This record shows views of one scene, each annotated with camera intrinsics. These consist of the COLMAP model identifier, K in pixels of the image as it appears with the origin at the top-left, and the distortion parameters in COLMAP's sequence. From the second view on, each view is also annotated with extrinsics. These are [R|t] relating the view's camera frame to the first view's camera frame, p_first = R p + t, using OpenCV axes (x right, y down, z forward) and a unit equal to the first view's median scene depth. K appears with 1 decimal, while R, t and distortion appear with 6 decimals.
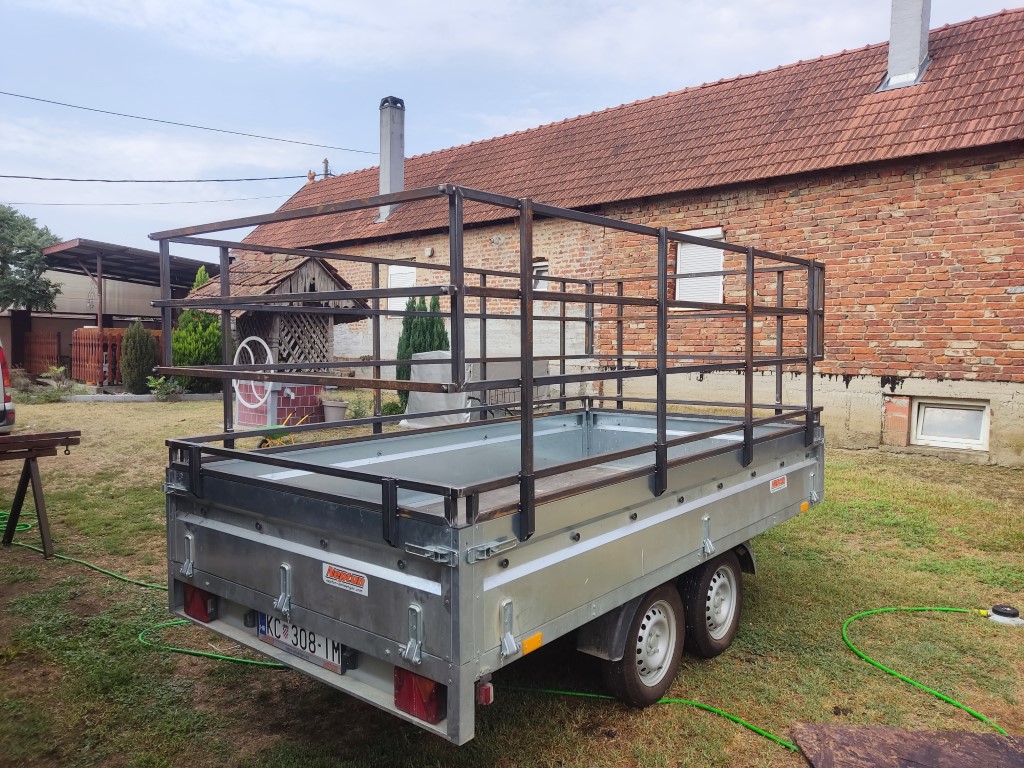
lens RADIAL K [[764.6, 0, 501.9], [0, 764.6, 379.0], [0, 0, 1]] dist [0.065907, -0.066056]
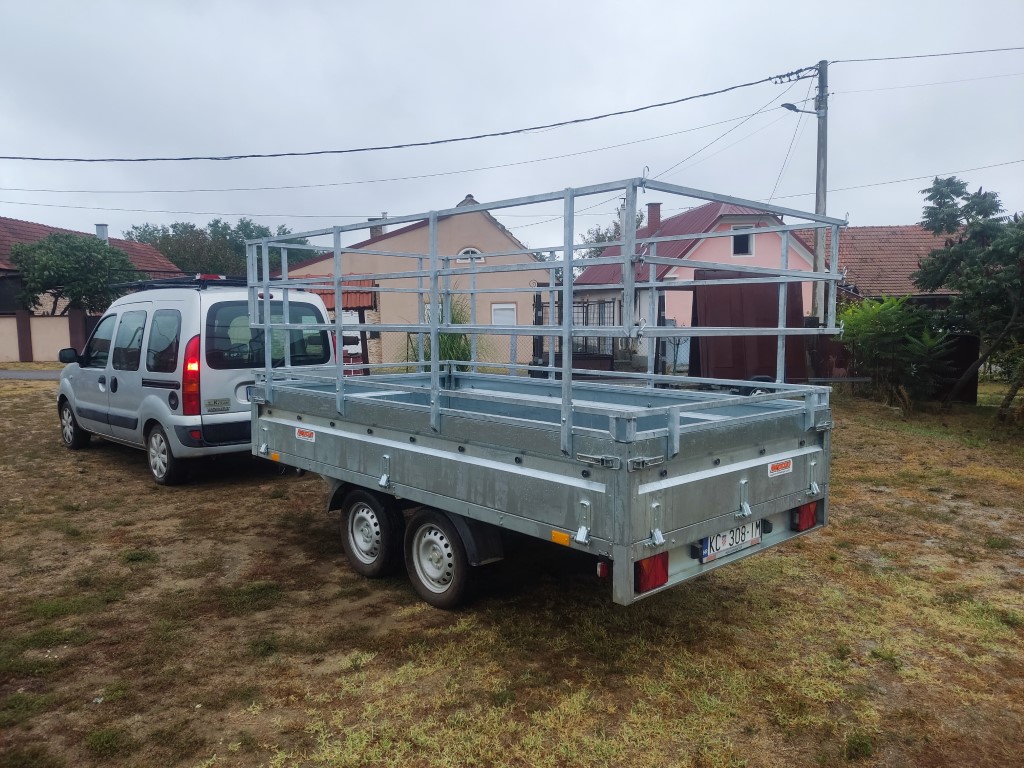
lens RADIAL K [[764.6, 0, 529.9], [0, 764.6, 379.6], [0, 0, 1]] dist [0.065907, -0.066056]
pose [[0.097945, -0.073955, 0.992440, -1.297332], [0.046205, 0.996498, 0.069697, -0.023981], [-0.994119, 0.039029, 0.101019, 1.010480]]
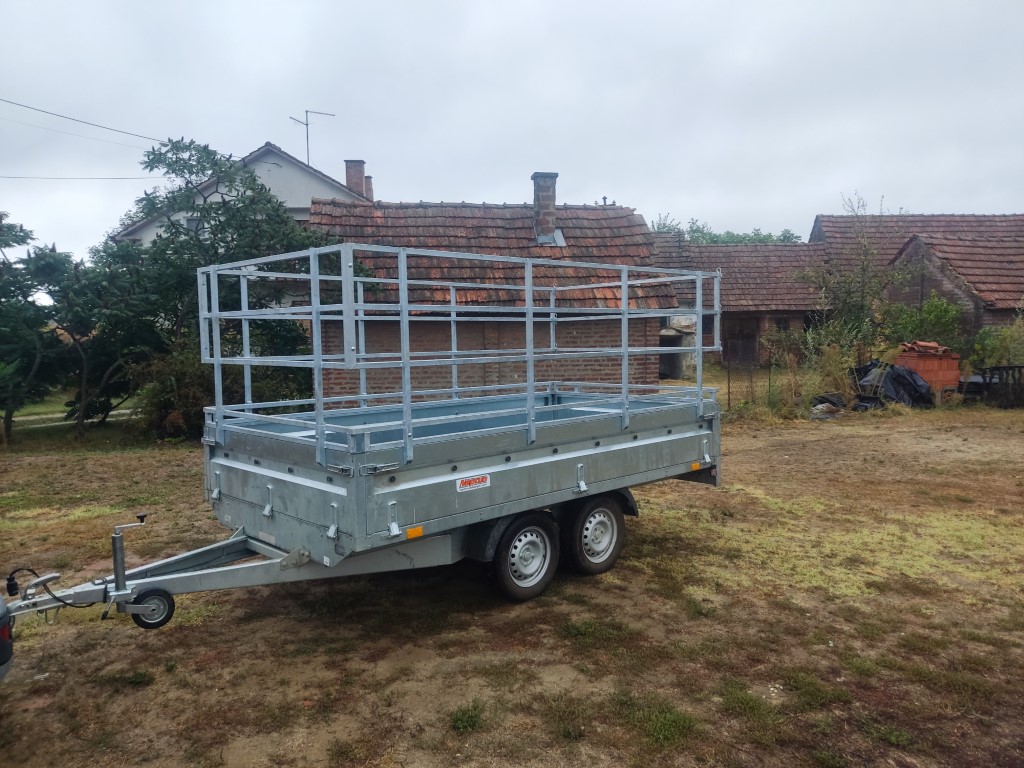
lens RADIAL K [[764.6, 0, 504.3], [0, 764.6, 382.1], [0, 0, 1]] dist [0.065907, -0.066056]
pose [[-0.993995, 0.013584, 0.108575, -0.132838], [0.026159, 0.992992, 0.115248, -0.142312], [-0.106248, 0.117396, -0.987385, 2.744138]]
